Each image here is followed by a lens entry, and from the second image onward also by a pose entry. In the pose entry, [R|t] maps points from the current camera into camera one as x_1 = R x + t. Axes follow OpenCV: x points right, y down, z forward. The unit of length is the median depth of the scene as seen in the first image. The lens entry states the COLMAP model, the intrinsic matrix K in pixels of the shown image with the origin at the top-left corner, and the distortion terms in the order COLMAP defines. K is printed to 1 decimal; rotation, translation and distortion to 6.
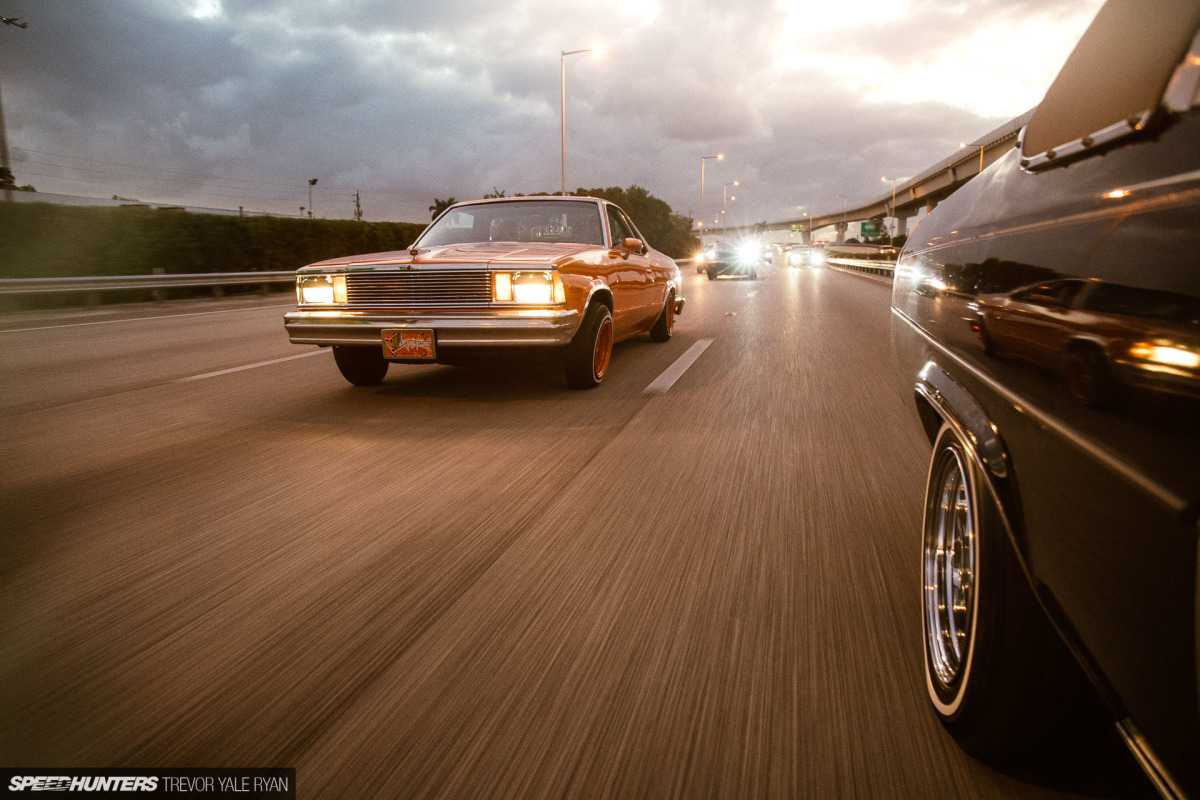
lens RADIAL K [[1180.5, 0, 585.4], [0, 1180.5, 398.8], [0, 0, 1]] dist [-0.038650, 0.016896]
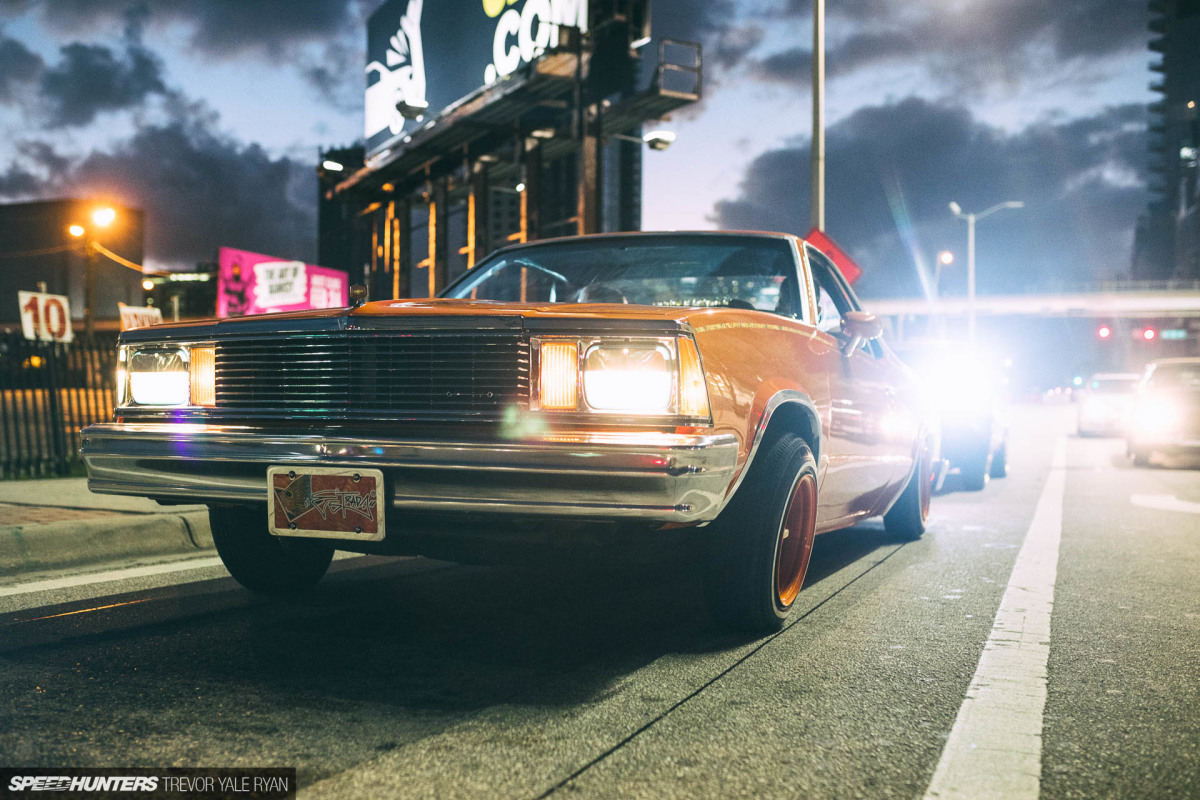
lens RADIAL K [[1180.5, 0, 585.4], [0, 1180.5, 398.8], [0, 0, 1]] dist [-0.038650, 0.016896]
pose [[0.989354, 0.031685, -0.142035, -0.001034], [-0.055690, 0.984149, -0.168371, -0.017051], [0.134449, 0.174489, 0.975437, 0.587798]]
